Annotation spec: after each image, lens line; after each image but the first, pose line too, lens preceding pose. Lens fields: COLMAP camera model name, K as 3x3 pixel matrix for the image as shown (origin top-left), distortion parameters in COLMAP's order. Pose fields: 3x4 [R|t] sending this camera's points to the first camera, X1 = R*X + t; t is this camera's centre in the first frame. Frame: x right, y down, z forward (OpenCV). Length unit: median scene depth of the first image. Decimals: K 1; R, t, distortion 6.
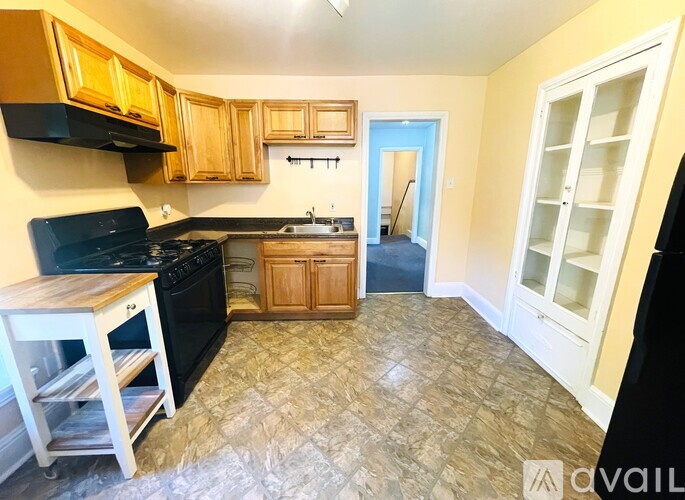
lens RADIAL K [[281.0, 0, 341.4], [0, 281.0, 250.0], [0, 0, 1]] dist [0.000089, -0.000035]
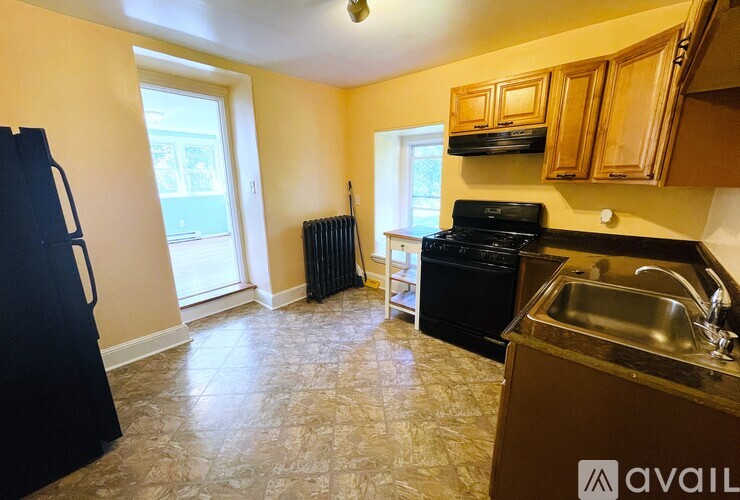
lens RADIAL K [[301.3, 0, 368.8], [0, 301.3, 252.2], [0, 0, 1]] dist [-0.000041, -0.000009]
pose [[-0.687197, 0.183001, -0.703044, 0.594129], [-0.166482, 0.902328, 0.397603, -0.368840], [0.707138, 0.390276, -0.589611, 1.421869]]
